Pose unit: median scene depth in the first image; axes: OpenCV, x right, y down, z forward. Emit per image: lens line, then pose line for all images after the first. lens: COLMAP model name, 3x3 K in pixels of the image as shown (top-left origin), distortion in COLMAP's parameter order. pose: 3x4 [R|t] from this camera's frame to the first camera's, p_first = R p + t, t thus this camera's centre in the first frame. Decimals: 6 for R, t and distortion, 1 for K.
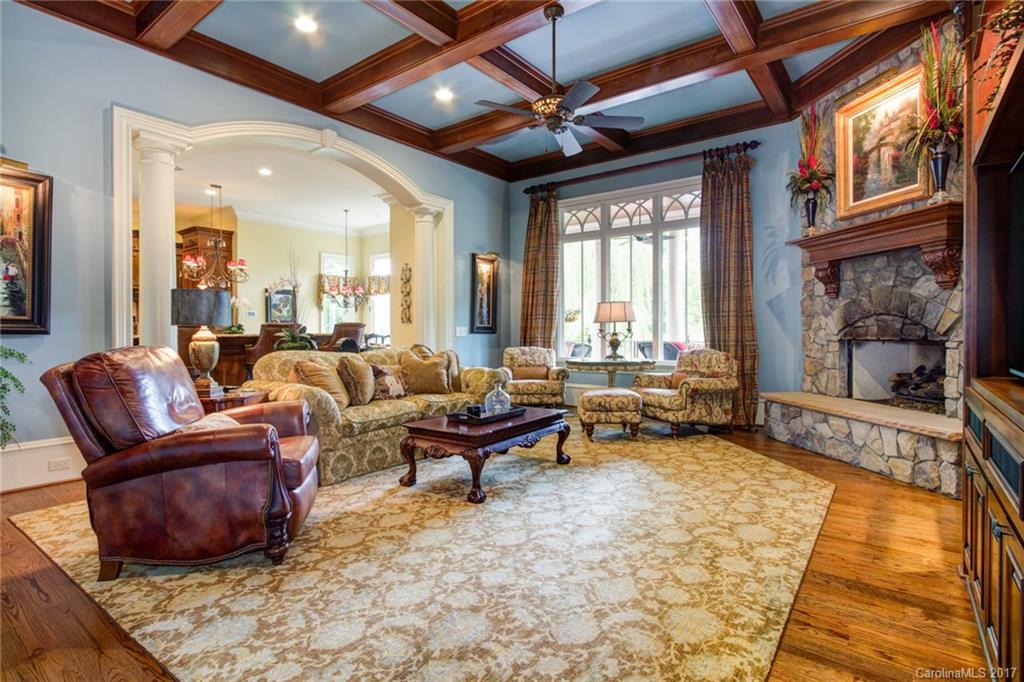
lens RADIAL K [[511.5, 0, 512.0], [0, 511.5, 341.0], [0, 0, 1]] dist [-0.000597, -0.000298]
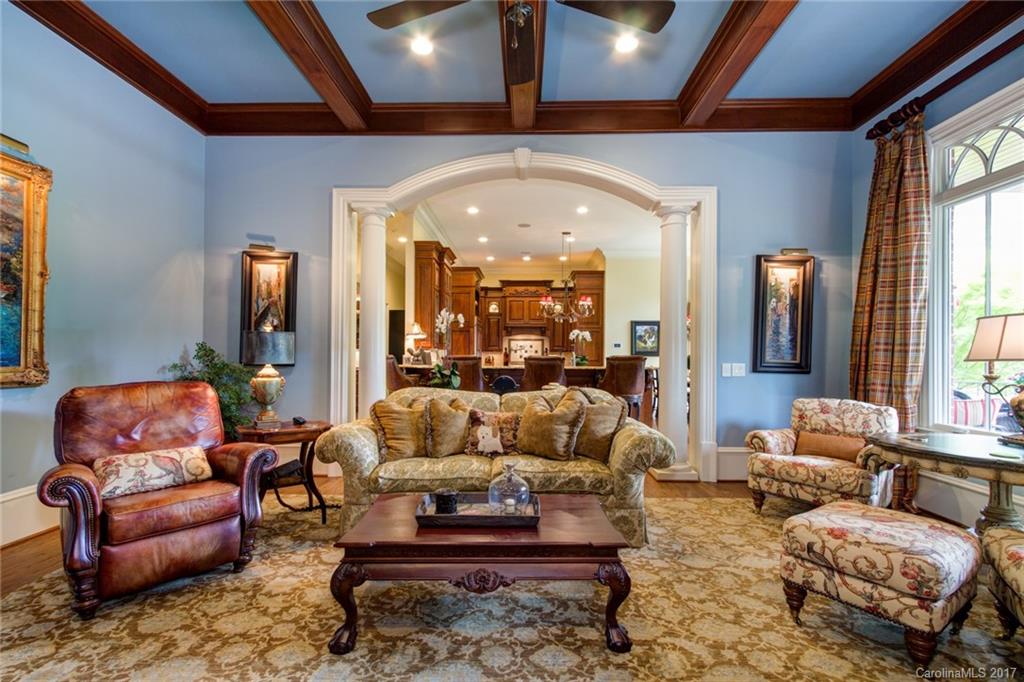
lens RADIAL K [[468.5, 0, 508.8], [0, 468.5, 358.6], [0, 0, 1]] dist [0.000794, 0.001025]
pose [[0.588493, 0.011739, -0.808417, 0.246293], [-0.026785, 0.999629, -0.004983, -0.022950], [0.808059, 0.024585, 0.588589, 0.386239]]
